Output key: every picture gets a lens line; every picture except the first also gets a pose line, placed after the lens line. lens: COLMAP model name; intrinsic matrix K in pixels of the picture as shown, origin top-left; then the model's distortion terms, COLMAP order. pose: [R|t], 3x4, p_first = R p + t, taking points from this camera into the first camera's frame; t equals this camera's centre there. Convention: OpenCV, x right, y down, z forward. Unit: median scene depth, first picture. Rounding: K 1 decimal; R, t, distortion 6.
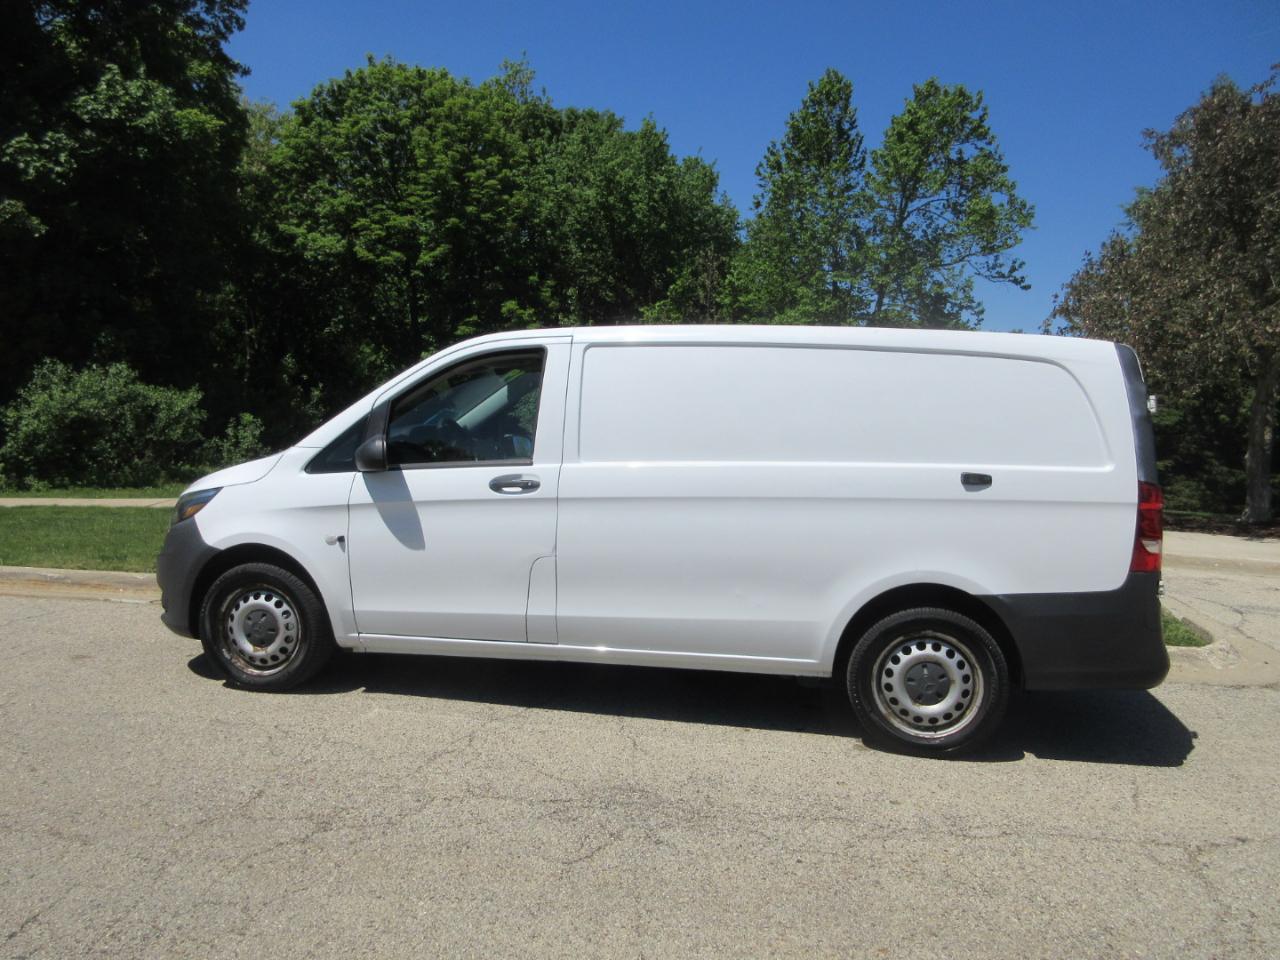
lens RADIAL K [[965.1, 0, 642.7], [0, 965.1, 470.8], [0, 0, 1]] dist [0.002860, 0.007057]
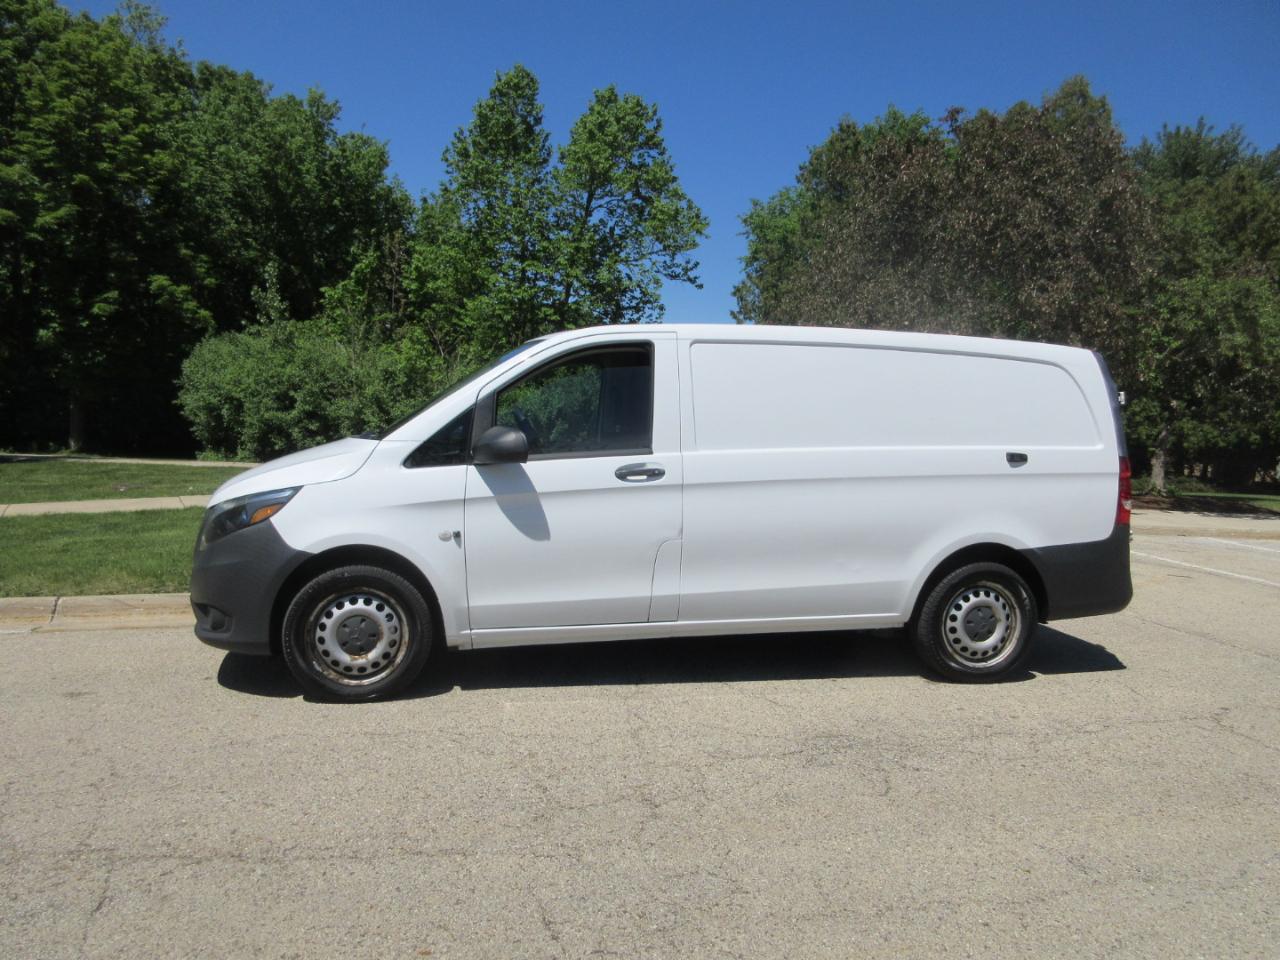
lens RADIAL K [[965.1, 0, 641.6], [0, 965.1, 473.6], [0, 0, 1]] dist [0.002860, 0.007057]
pose [[0.921819, -0.031540, 0.386335, -0.084378], [0.024754, 0.999440, 0.022531, -0.001402], [-0.386829, -0.011206, 0.922083, 0.005083]]
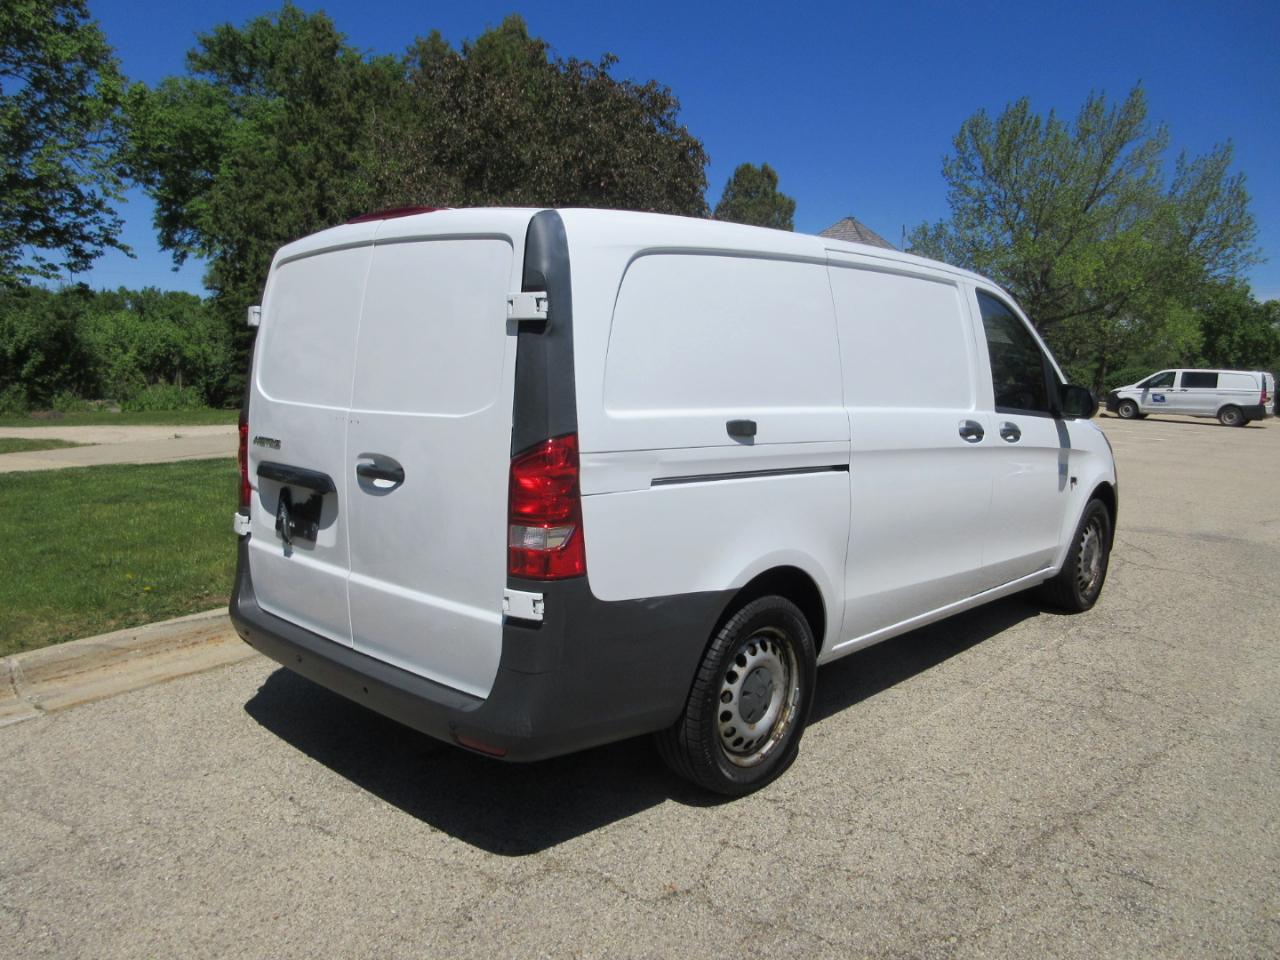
lens RADIAL K [[965.1, 0, 642.4], [0, 965.1, 471.2], [0, 0, 1]] dist [0.002860, 0.007057]
pose [[0.488437, -0.137771, 0.861655, -0.197259], [0.048915, 0.990228, 0.130600, -0.013432], [-0.871227, -0.021642, 0.490403, 0.107524]]
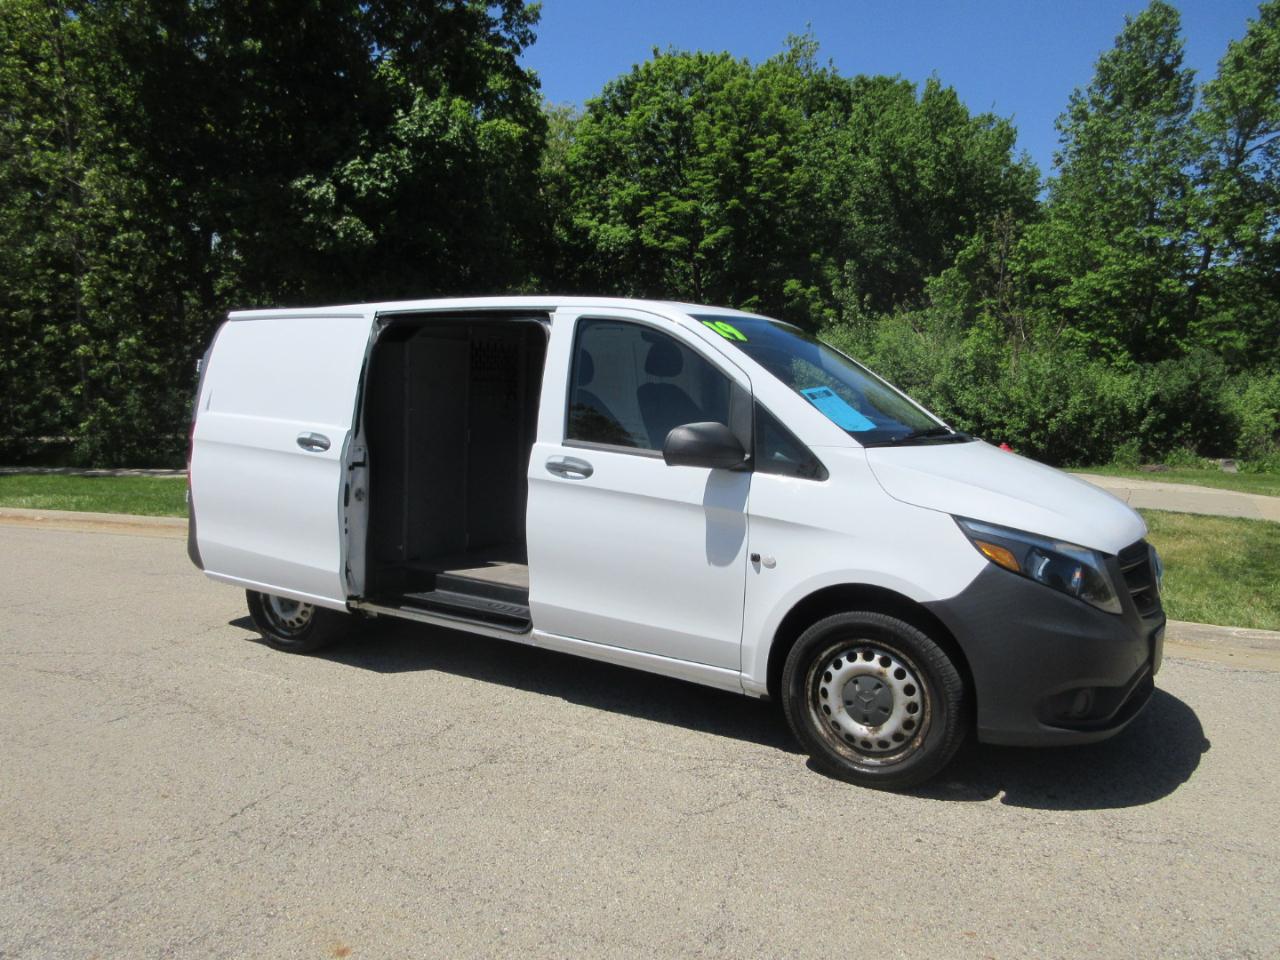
lens RADIAL K [[965.1, 0, 639.0], [0, 965.1, 471.9], [0, 0, 1]] dist [0.002860, 0.007057]
pose [[0.953153, 0.007955, -0.302385, 0.020501], [-0.000873, 0.999722, 0.023548, 0.000357], [0.302488, -0.022180, 0.952895, -0.002593]]
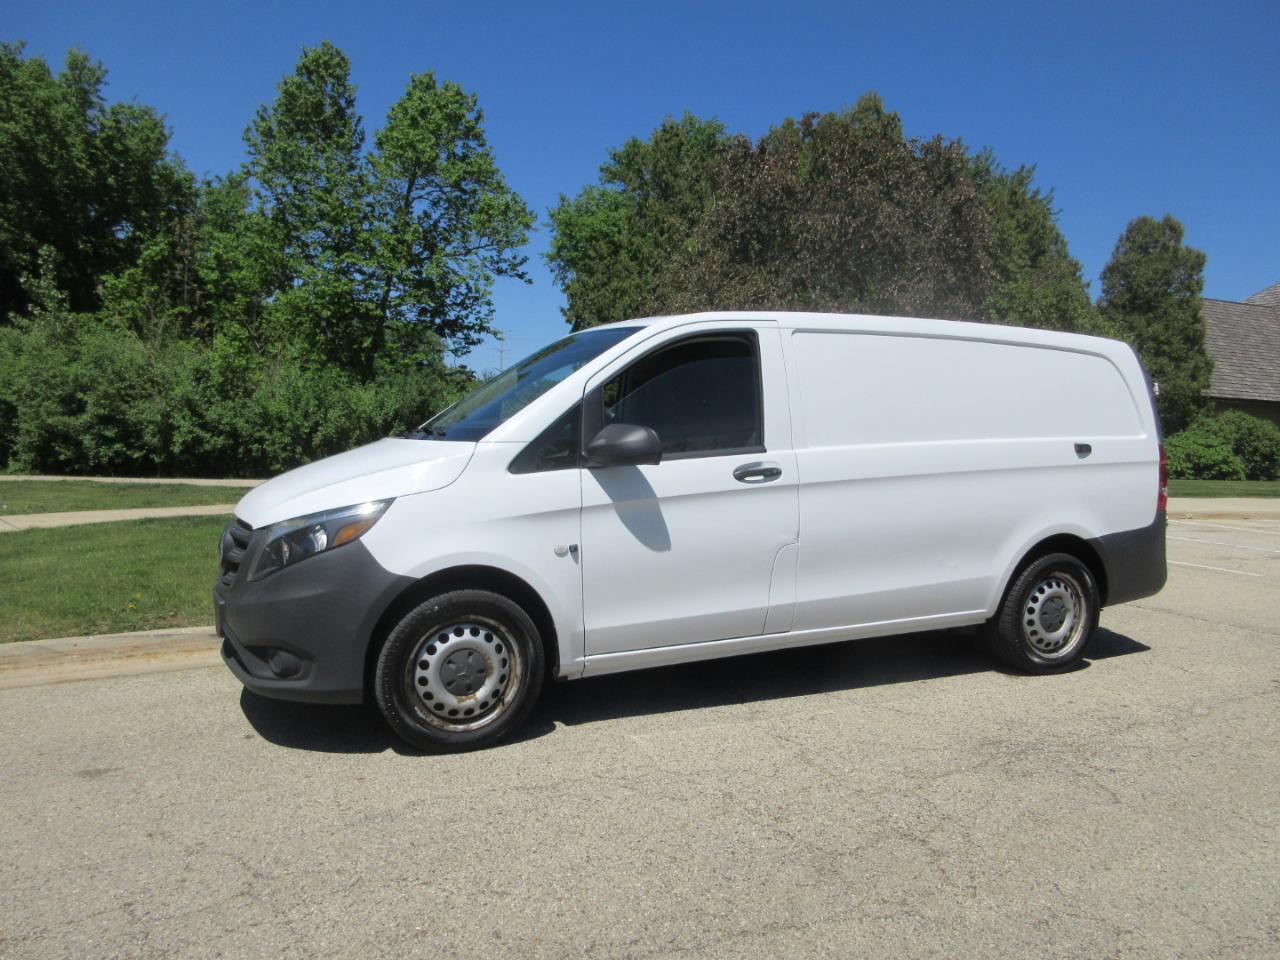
lens RADIAL K [[965.1, 0, 641.4], [0, 965.1, 473.1], [0, 0, 1]] dist [0.002860, 0.007057]
pose [[0.809664, -0.054262, 0.584380, -0.124135], [0.044924, 0.998526, 0.030473, -0.003191], [-0.585172, 0.001580, 0.810908, 0.045167]]
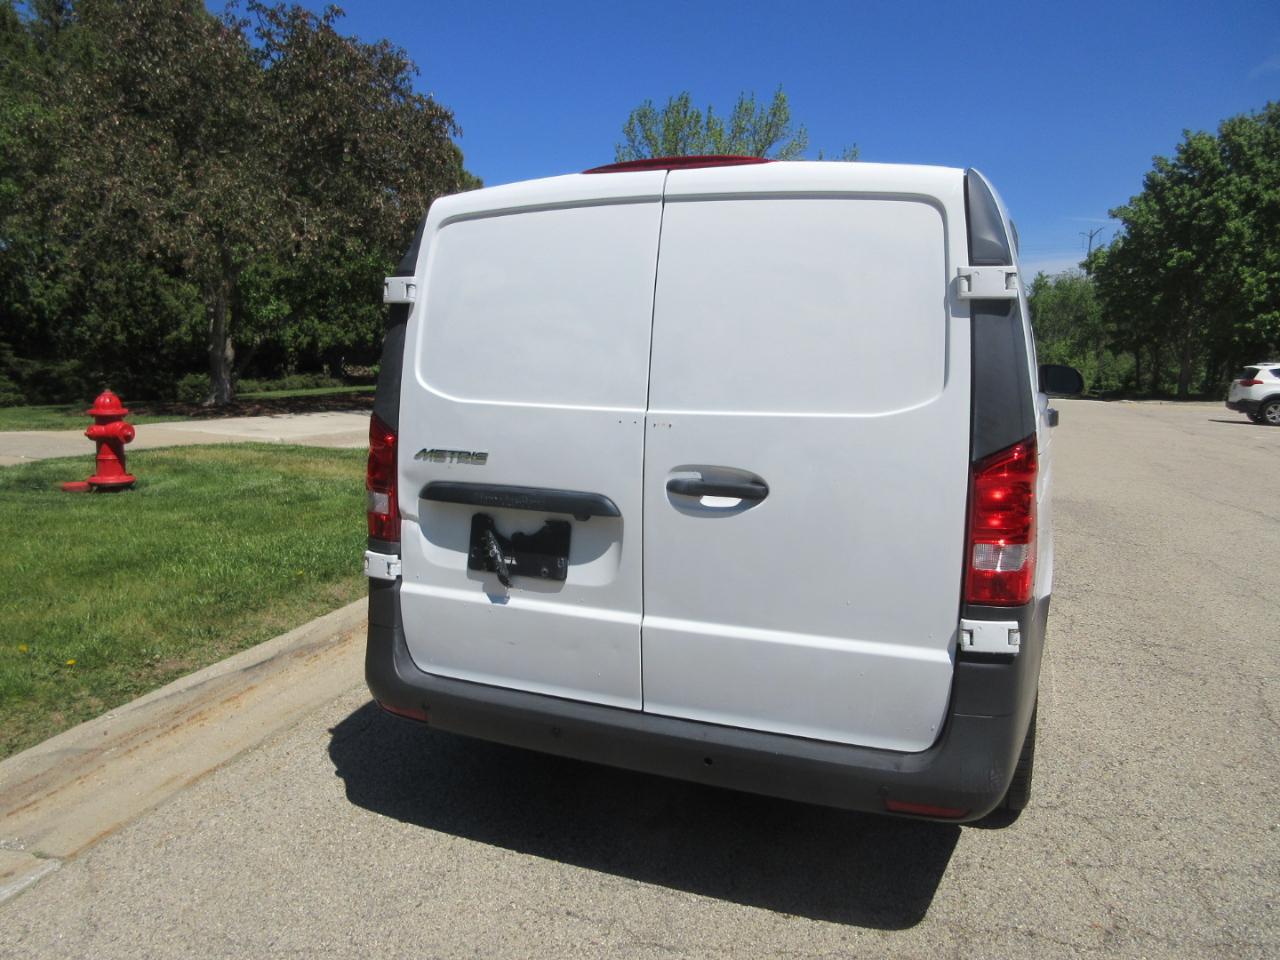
lens RADIAL K [[965.1, 0, 641.4], [0, 965.1, 473.8], [0, 0, 1]] dist [0.002860, 0.007057]
pose [[0.152631, -0.174018, 0.972842, -0.202595], [0.049896, 0.984477, 0.168270, -0.016520], [-0.987023, 0.022858, 0.158945, 0.174236]]
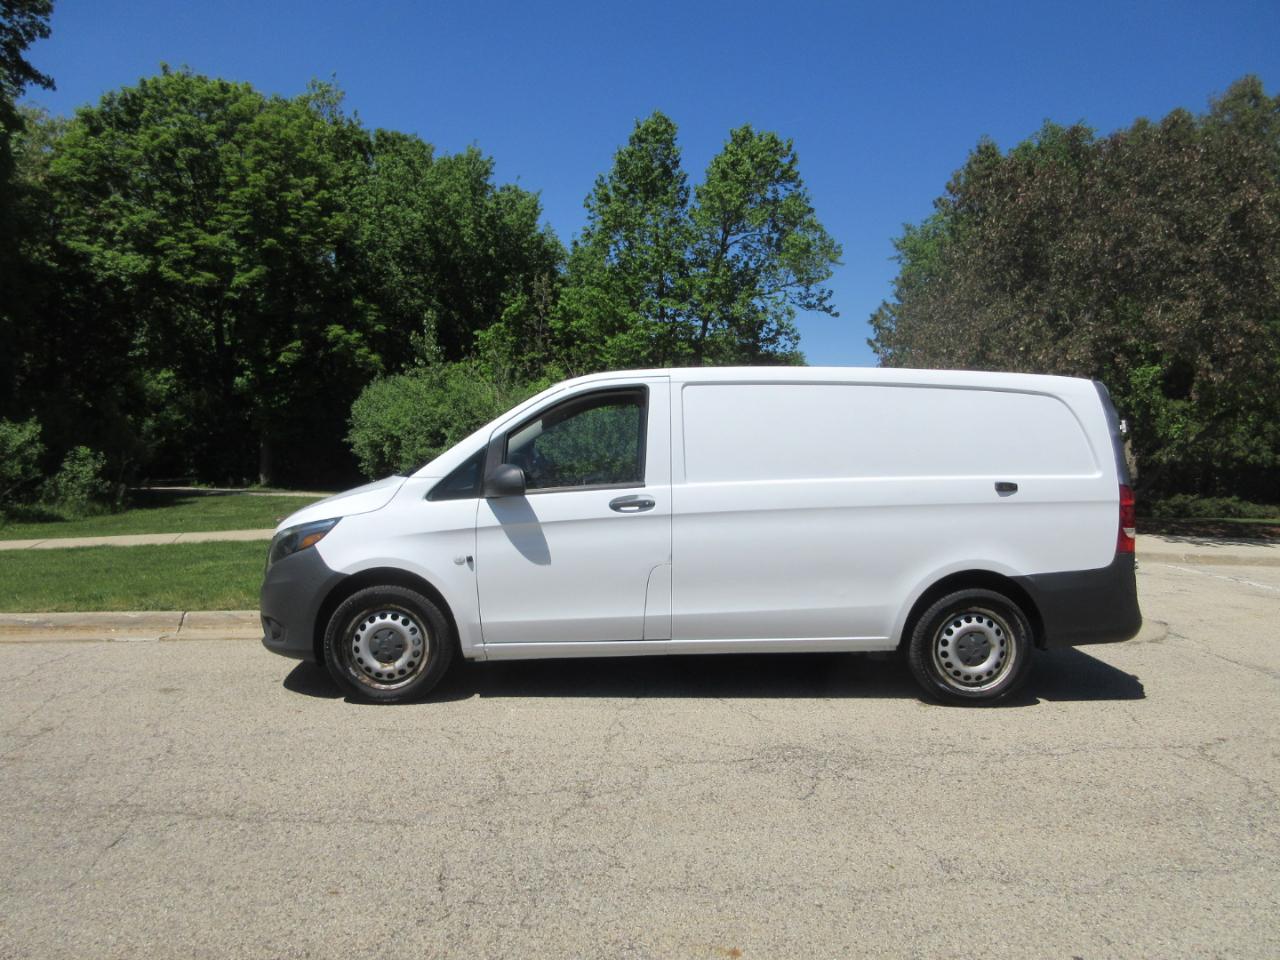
lens RADIAL K [[965.9, 0, 641.1], [0, 965.9, 470.3], [0, 0, 1]] dist [0.000182, 0.014846]
pose [[0.974974, -0.029016, 0.220419, -0.059338], [0.033637, 0.999285, -0.017239, -0.000984], [-0.219761, 0.024222, 0.975253, -0.021455]]
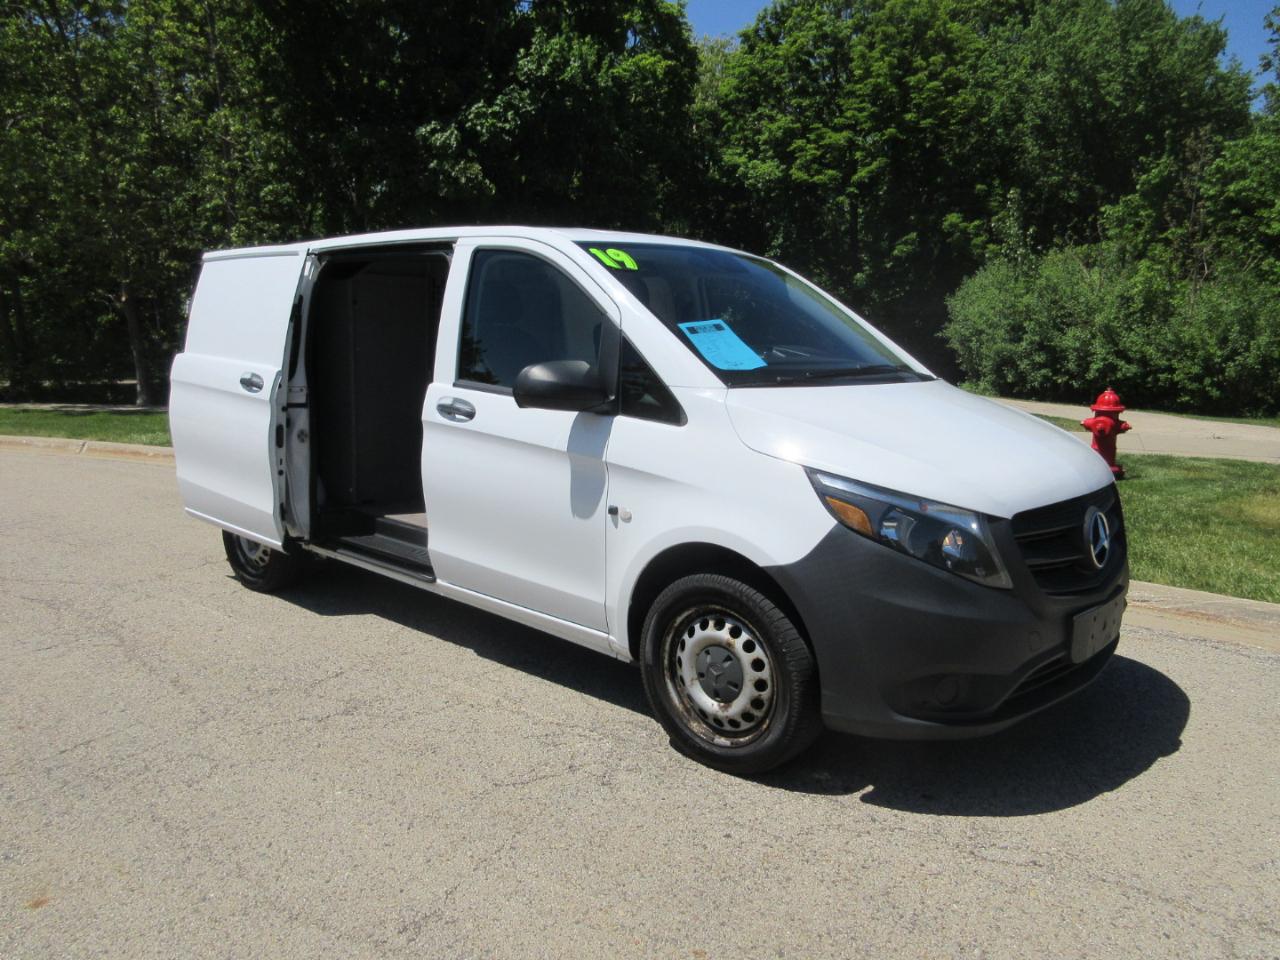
lens RADIAL K [[965.1, 0, 639.8], [0, 965.1, 475.5], [0, 0, 1]] dist [0.002860, 0.007057]
pose [[0.881929, 0.045584, -0.469174, 0.053850], [-0.006733, 0.996430, 0.084155, 0.000817], [0.471335, -0.071060, 0.879087, 0.024205]]
